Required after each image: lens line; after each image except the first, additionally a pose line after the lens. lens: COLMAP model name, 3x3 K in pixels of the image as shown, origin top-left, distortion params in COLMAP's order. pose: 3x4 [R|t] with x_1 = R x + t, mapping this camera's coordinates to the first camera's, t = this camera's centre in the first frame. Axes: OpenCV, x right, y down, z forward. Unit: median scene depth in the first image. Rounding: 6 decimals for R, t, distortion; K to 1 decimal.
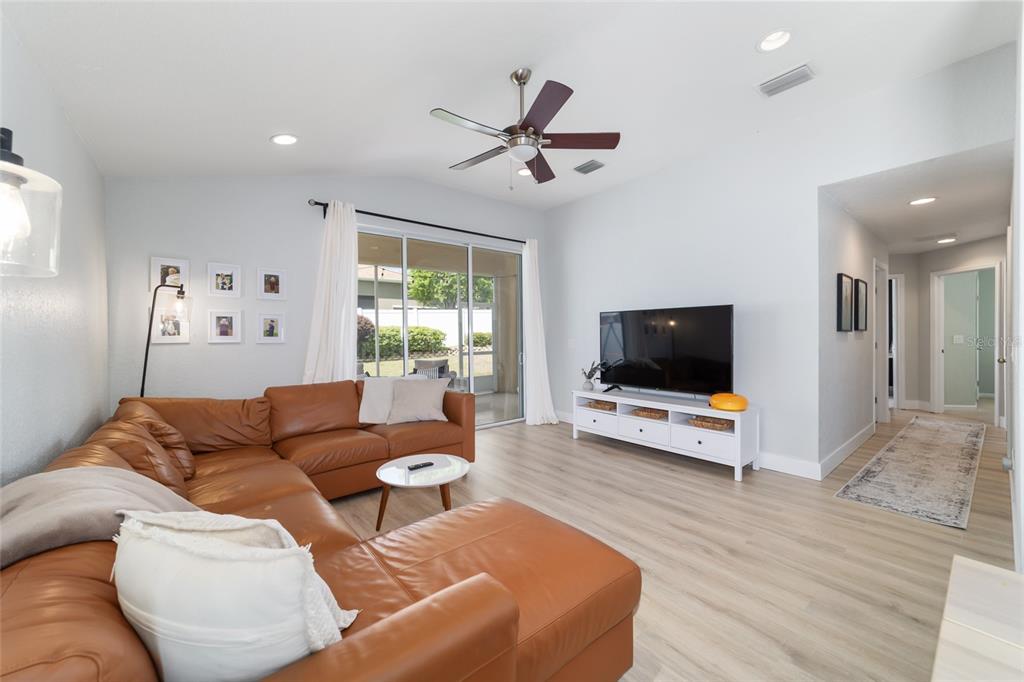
lens RADIAL K [[391.8, 0, 511.1], [0, 391.8, 339.3], [0, 0, 1]] dist [-0.001625, 0.000554]
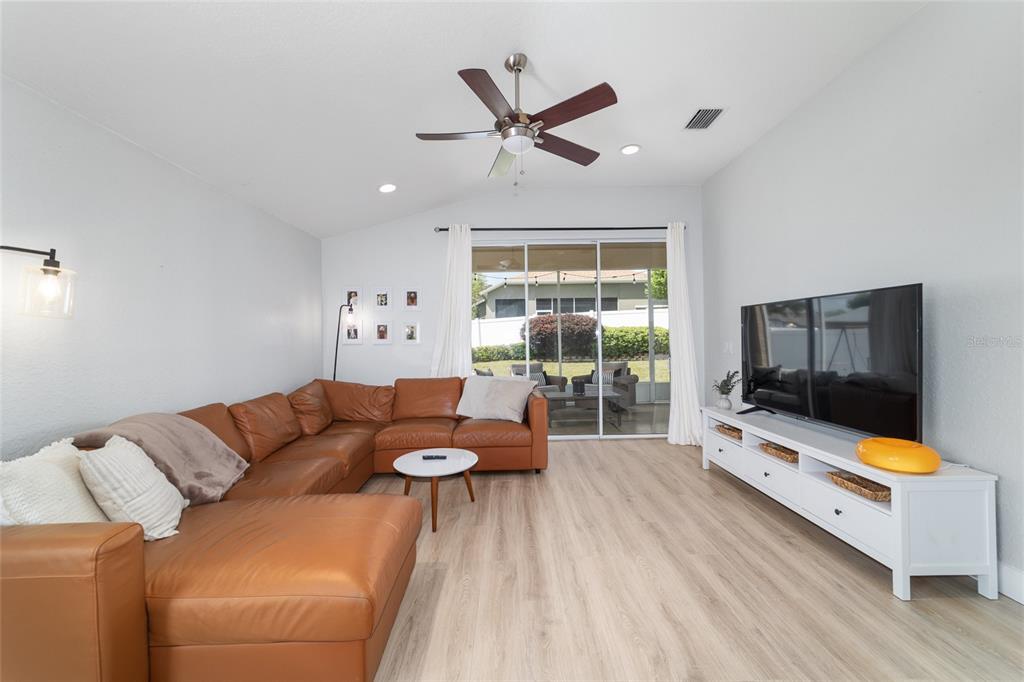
lens RADIAL K [[391.8, 0, 511.1], [0, 391.8, 339.3], [0, 0, 1]] dist [-0.001625, 0.000554]
pose [[0.782473, 0.000249, -0.622684, 0.474641], [-0.000615, 1.000000, -0.000373, -0.007344], [0.622684, 0.000675, 0.782473, 0.204091]]
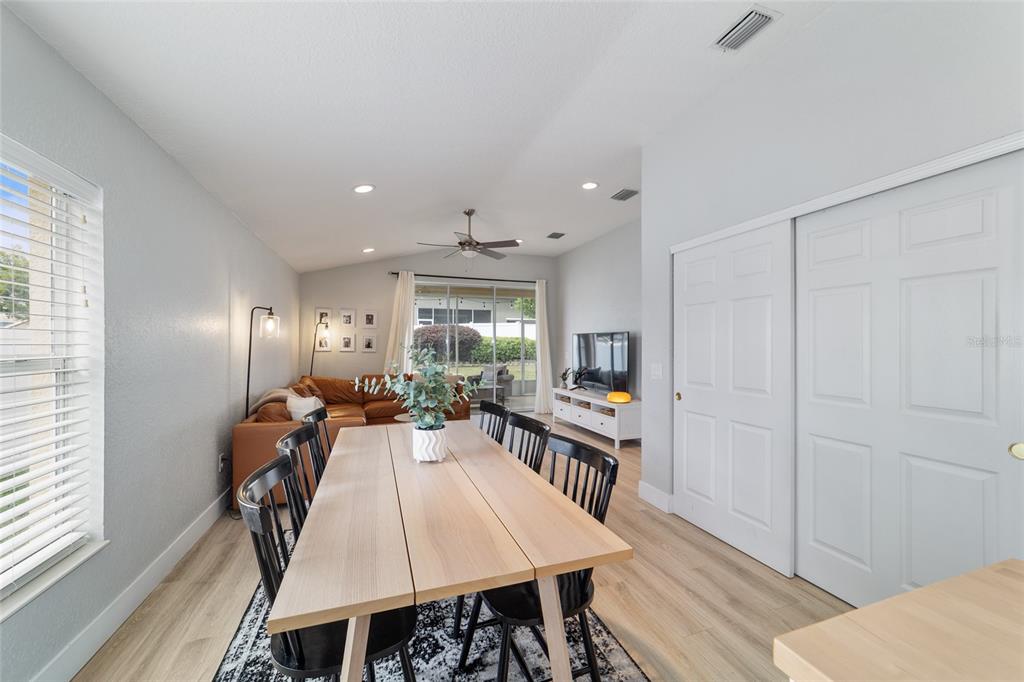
lens RADIAL K [[395.5, 0, 512.5], [0, 395.5, 347.7], [0, 0, 1]] dist [-0.001011, 0.000076]
pose [[0.943505, 0.016330, -0.330955, 0.674083], [-0.016436, 0.999862, 0.002479, -0.025526], [0.330950, 0.003100, 0.943643, -0.558895]]
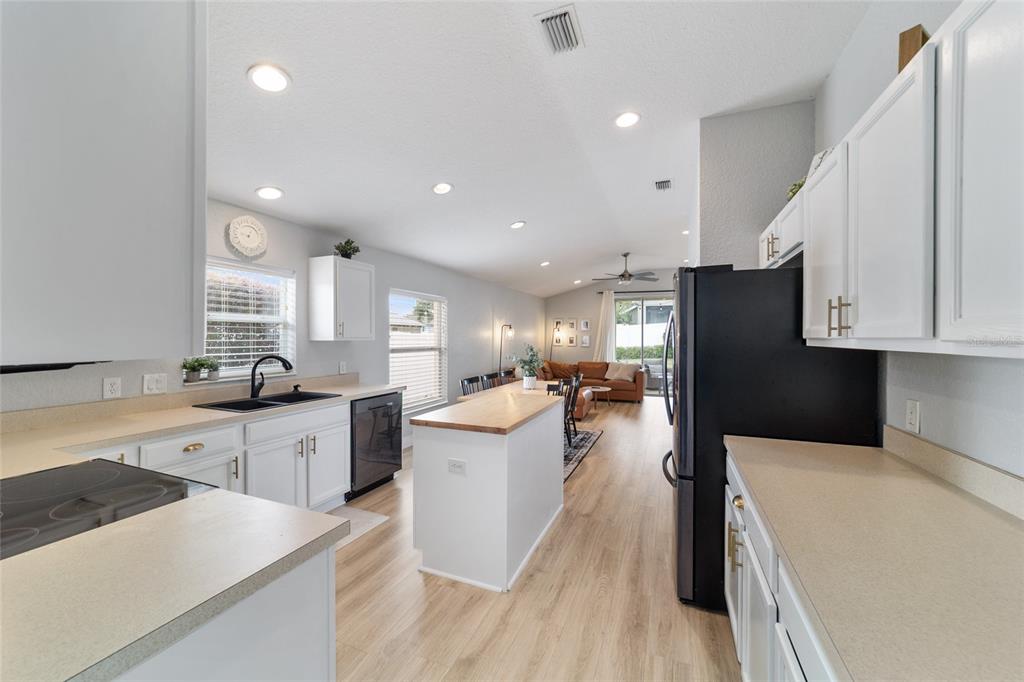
lens RADIAL K [[391.8, 0, 511.1], [0, 391.8, 339.3], [0, 0, 1]] dist [-0.001625, 0.000554]
pose [[0.480770, 0.018870, -0.876644, 1.656238], [-0.018825, 0.999760, 0.011196, -0.062620], [0.876645, 0.011120, 0.481010, -0.834928]]
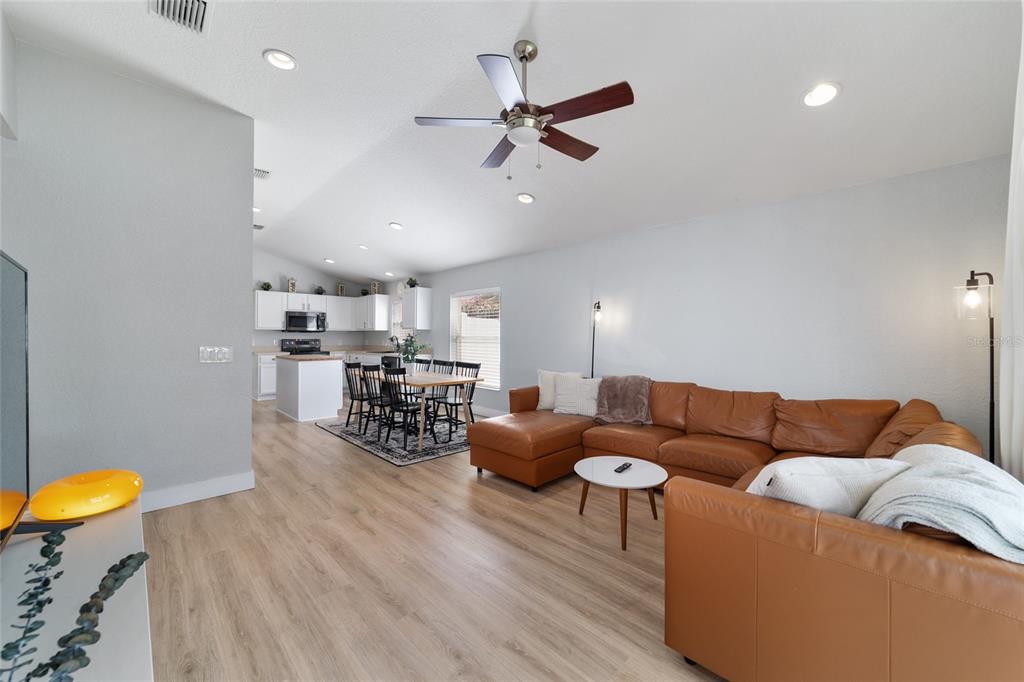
lens RADIAL K [[391.8, 0, 511.1], [0, 391.8, 339.3], [0, 0, 1]] dist [-0.001625, 0.000554]
pose [[-0.995571, 0.005894, -0.093823, 0.115369], [0.004531, 0.999881, 0.014732, -0.020431], [0.093899, 0.014241, -0.995480, 1.500731]]
